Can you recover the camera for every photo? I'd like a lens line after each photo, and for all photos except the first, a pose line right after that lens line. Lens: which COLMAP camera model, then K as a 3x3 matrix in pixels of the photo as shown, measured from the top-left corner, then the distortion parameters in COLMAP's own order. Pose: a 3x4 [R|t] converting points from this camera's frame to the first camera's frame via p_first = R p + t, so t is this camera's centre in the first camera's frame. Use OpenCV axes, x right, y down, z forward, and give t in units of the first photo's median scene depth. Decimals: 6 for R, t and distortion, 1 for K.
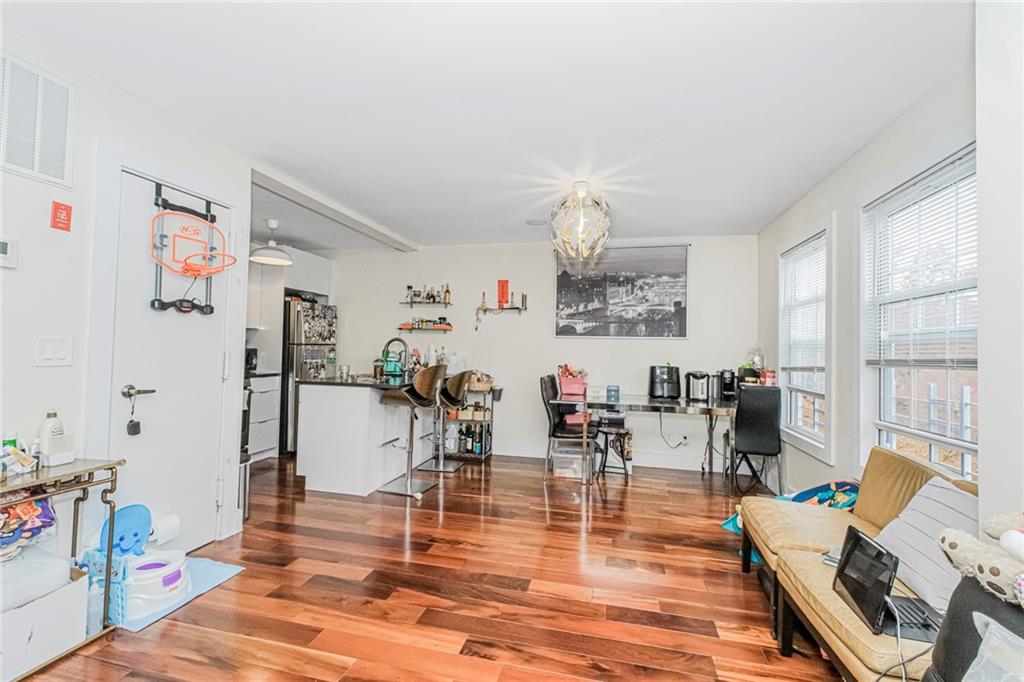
lens RADIAL K [[443.9, 0, 512.0], [0, 443.9, 341.0], [0, 0, 1]] dist [0.000867, -0.000145]
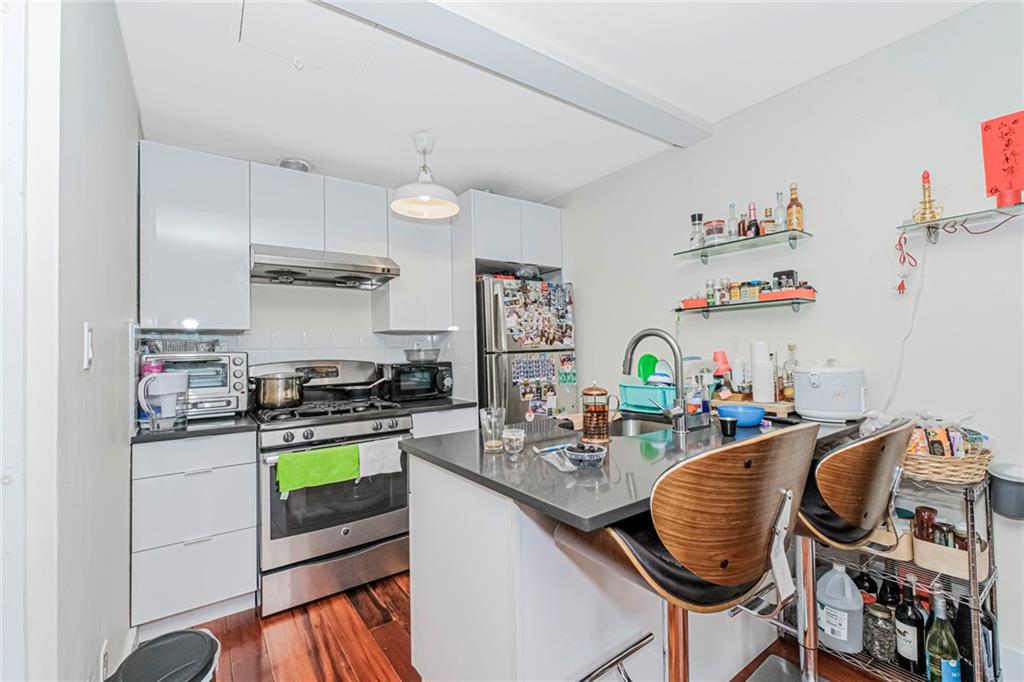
lens RADIAL K [[443.9, 0, 512.0], [0, 443.9, 341.0], [0, 0, 1]] dist [0.000867, -0.000145]
pose [[0.754627, -0.053703, -0.653952, -0.084390], [0.055389, 0.998301, -0.018065, 0.003156], [0.653812, -0.022590, 0.756320, 0.539546]]
